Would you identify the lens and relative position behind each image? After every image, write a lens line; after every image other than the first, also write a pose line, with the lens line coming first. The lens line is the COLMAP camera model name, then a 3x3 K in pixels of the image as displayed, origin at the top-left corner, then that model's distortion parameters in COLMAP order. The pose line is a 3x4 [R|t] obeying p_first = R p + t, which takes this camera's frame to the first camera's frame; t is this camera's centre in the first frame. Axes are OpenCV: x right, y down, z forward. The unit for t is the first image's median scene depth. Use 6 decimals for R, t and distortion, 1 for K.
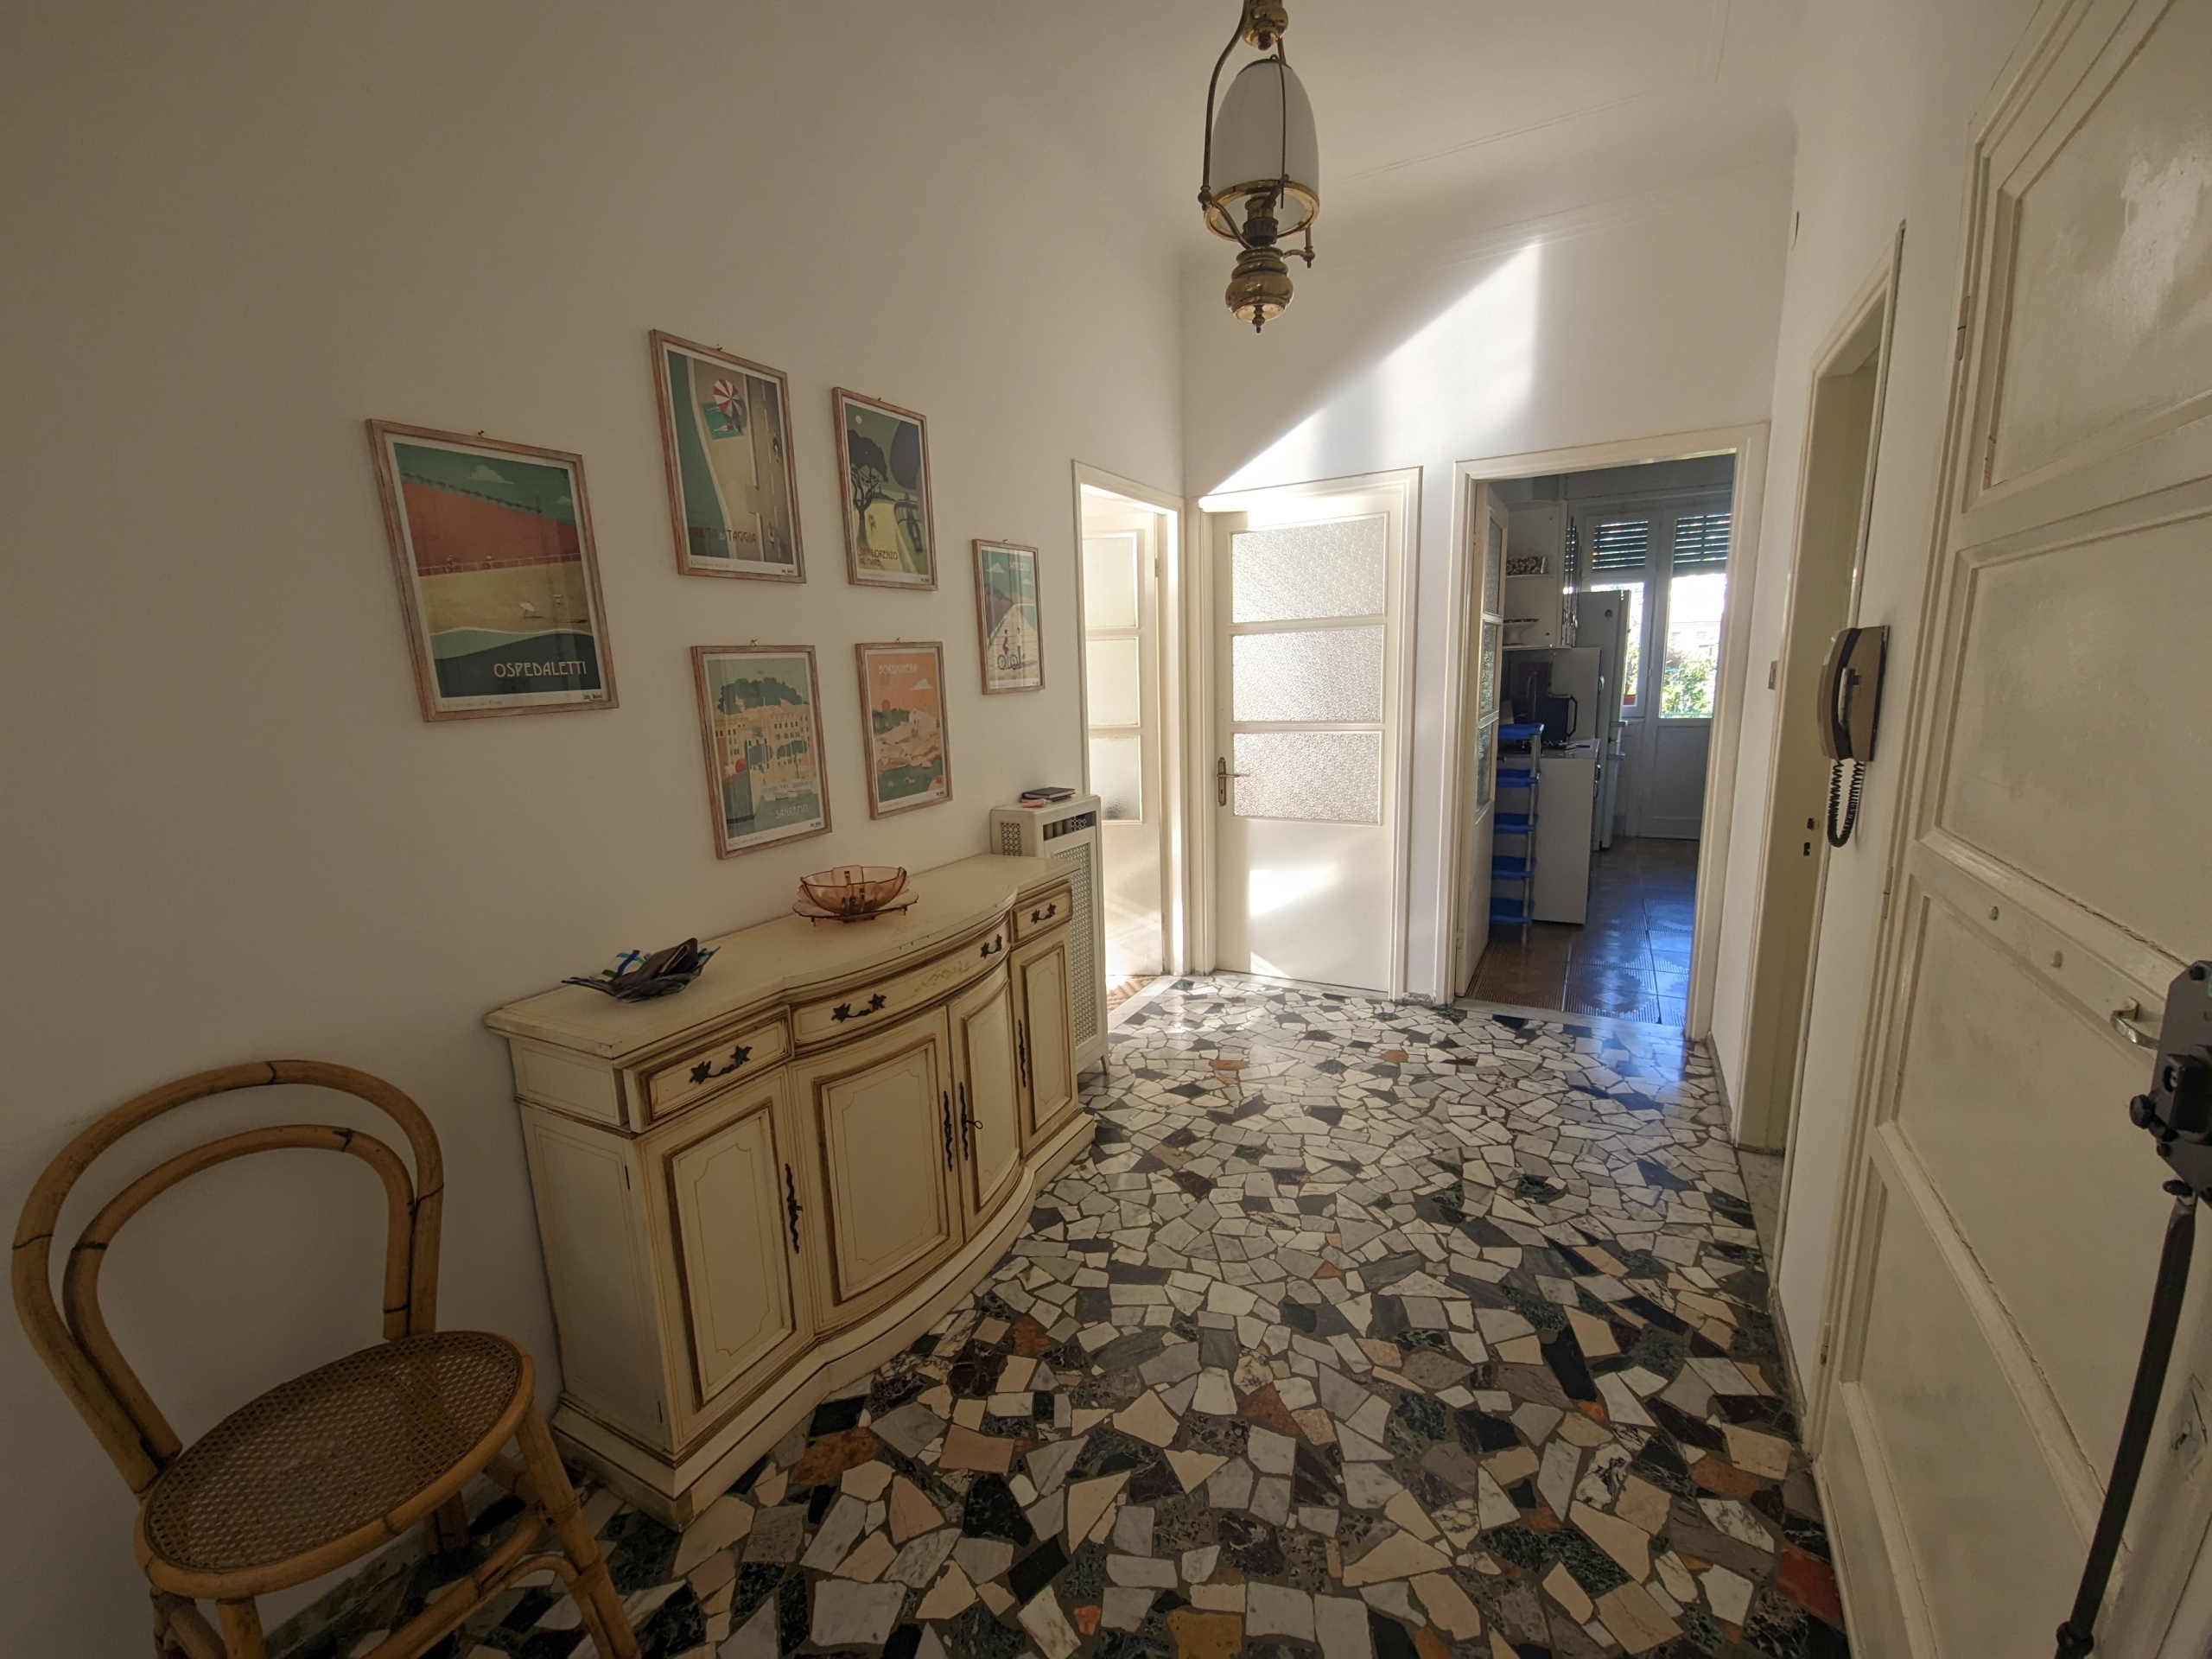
lens RADIAL K [[896.2, 0, 1110.1], [0, 896.2, 835.7], [0, 0, 1]] dist [0.002643, -0.005109]
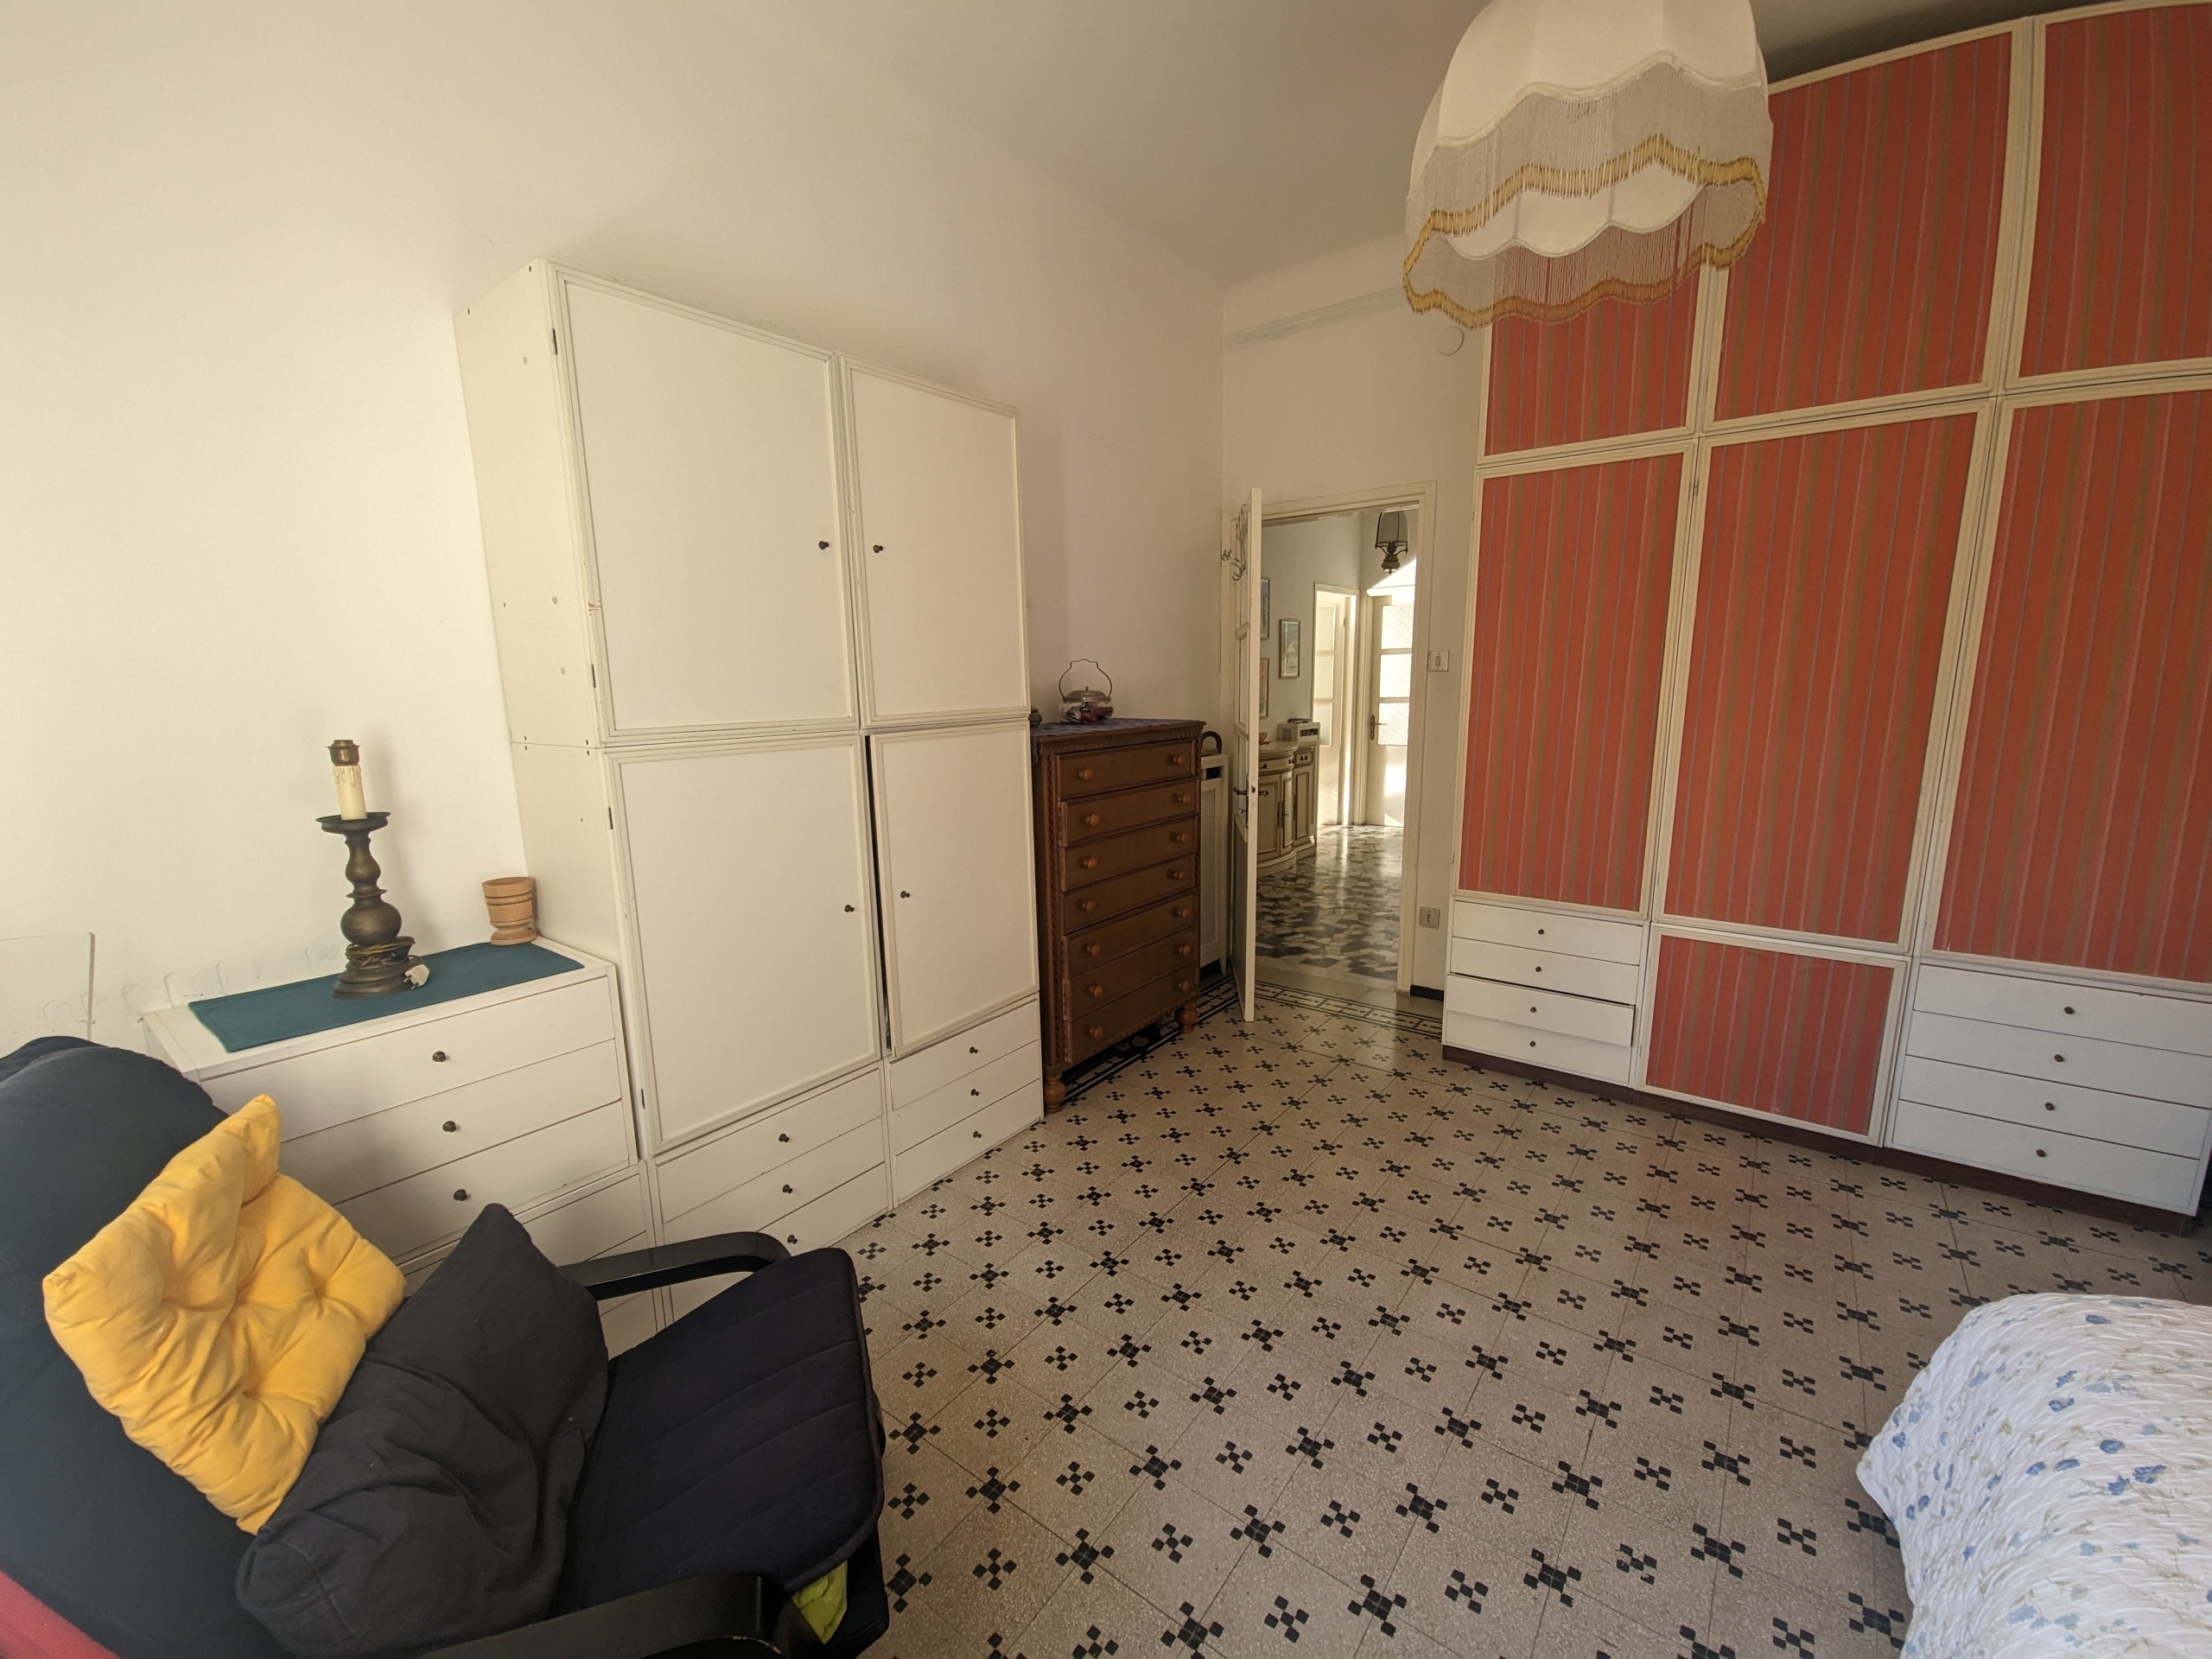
lens RADIAL K [[896.2, 0, 1111.4], [0, 896.2, 837.5], [0, 0, 1]] dist [0.002643, -0.005109]
pose [[0.987091, 0.045518, -0.153555, -0.141940], [-0.046331, 0.998925, -0.001721, 0.230907], [0.153312, 0.008813, 0.988139, -1.144021]]
